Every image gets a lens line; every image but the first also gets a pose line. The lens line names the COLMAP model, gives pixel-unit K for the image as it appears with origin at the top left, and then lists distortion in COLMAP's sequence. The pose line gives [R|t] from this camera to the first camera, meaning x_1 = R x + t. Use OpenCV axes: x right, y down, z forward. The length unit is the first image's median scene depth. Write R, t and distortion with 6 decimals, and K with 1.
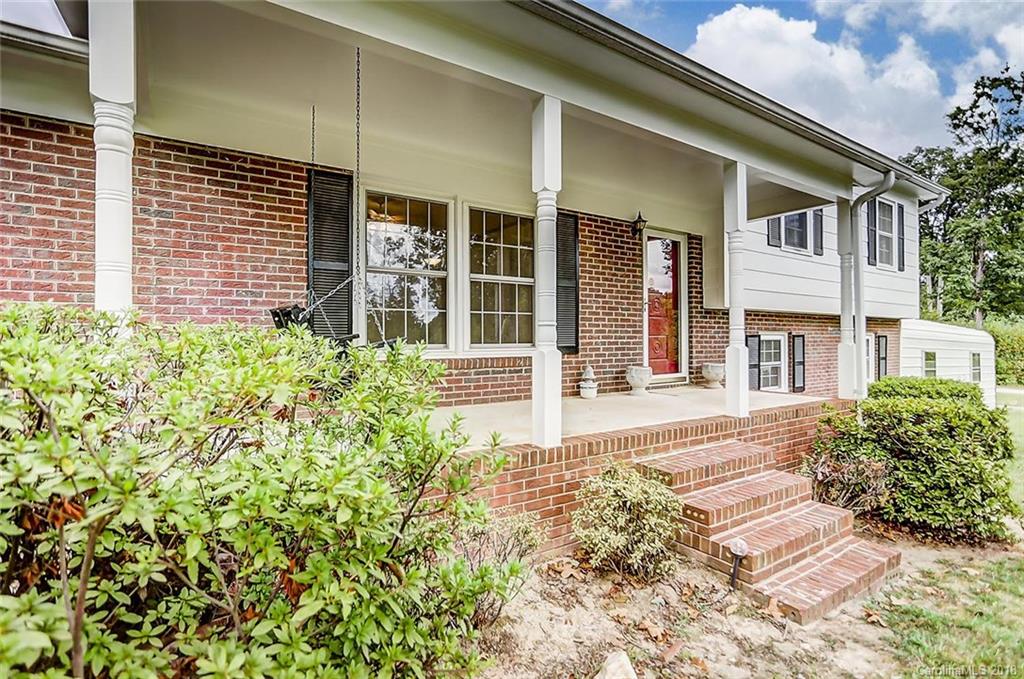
lens RADIAL K [[507.8, 0, 512.8], [0, 507.8, 338.4], [0, 0, 1]] dist [-0.004134, 0.000589]
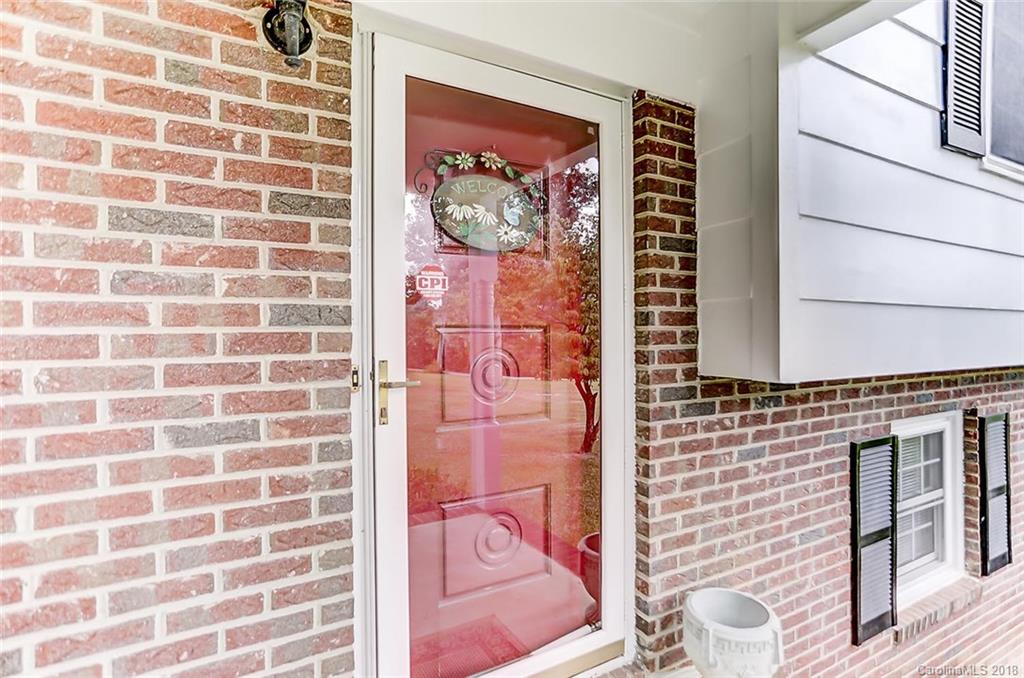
lens RADIAL K [[507.8, 0, 511.2], [0, 507.8, 337.0], [0, 0, 1]] dist [-0.004134, 0.000589]
pose [[0.994330, -0.000014, -0.106338, 0.306473], [0.001428, 0.999912, 0.013226, -0.084112], [0.106329, -0.013303, 0.994242, 0.723075]]
